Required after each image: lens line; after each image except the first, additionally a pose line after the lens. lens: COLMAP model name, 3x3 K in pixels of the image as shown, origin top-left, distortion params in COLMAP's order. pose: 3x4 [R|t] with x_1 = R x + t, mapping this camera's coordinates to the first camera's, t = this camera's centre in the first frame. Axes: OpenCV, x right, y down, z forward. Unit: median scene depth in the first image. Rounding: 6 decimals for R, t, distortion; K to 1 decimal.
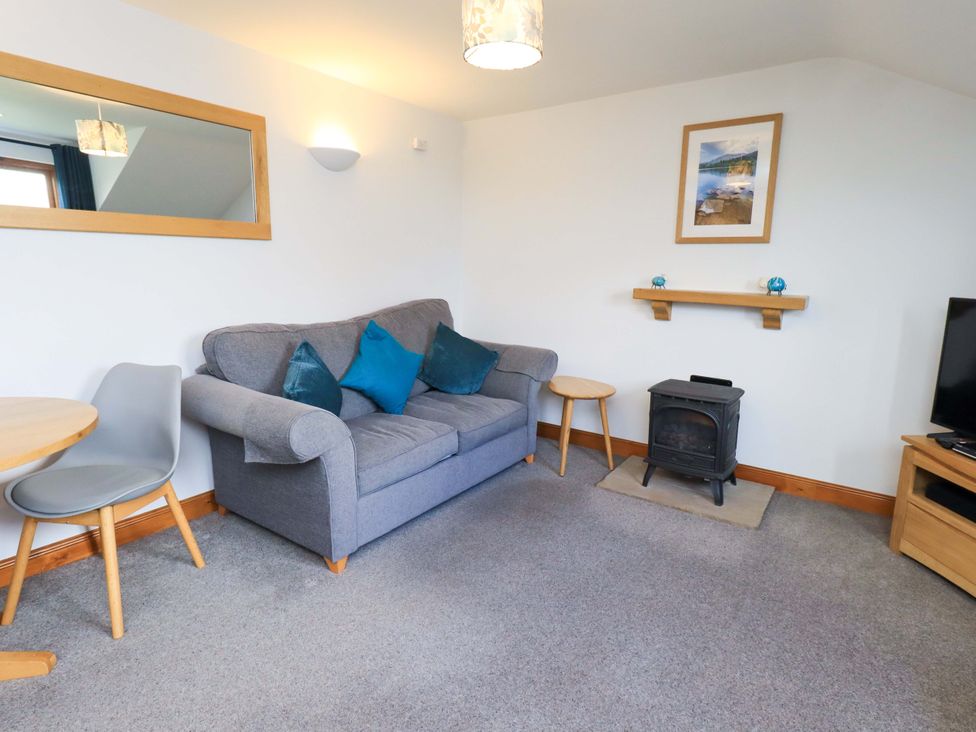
lens RADIAL K [[502.8, 0, 483.1], [0, 502.8, 342.3], [0, 0, 1]] dist [0.000530, -0.002991]
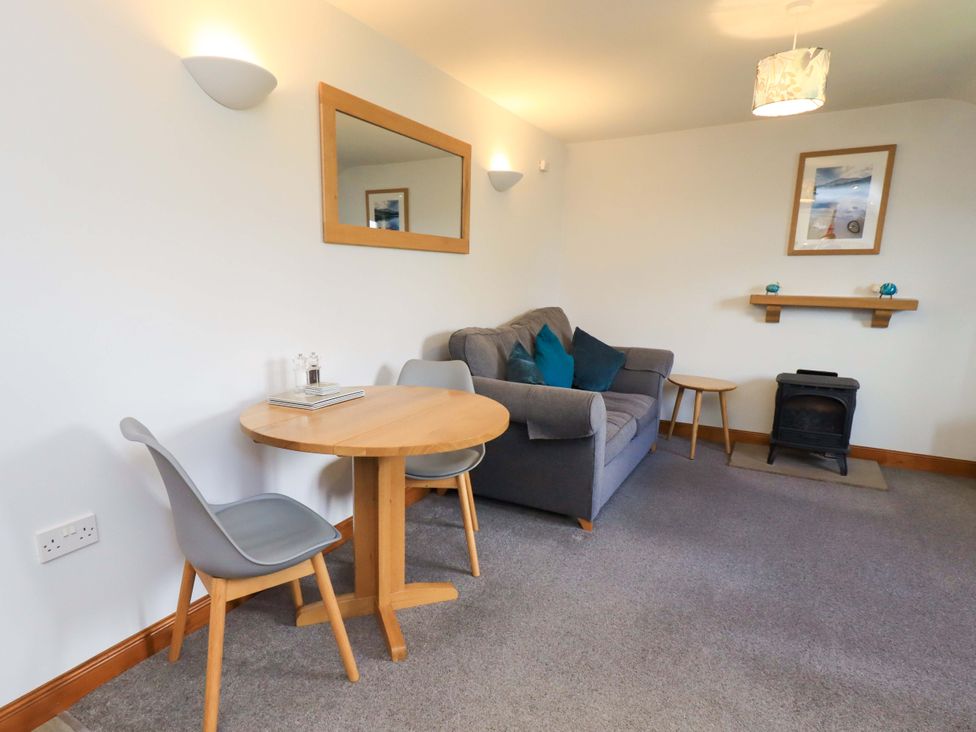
lens RADIAL K [[502.8, 0, 487.8], [0, 502.8, 366.9], [0, 0, 1]] dist [0.000530, -0.002991]
pose [[0.997834, -0.019248, 0.062896, -0.423832], [0.018023, 0.999638, 0.019989, 0.026831], [-0.063258, -0.018812, 0.997820, -0.125079]]
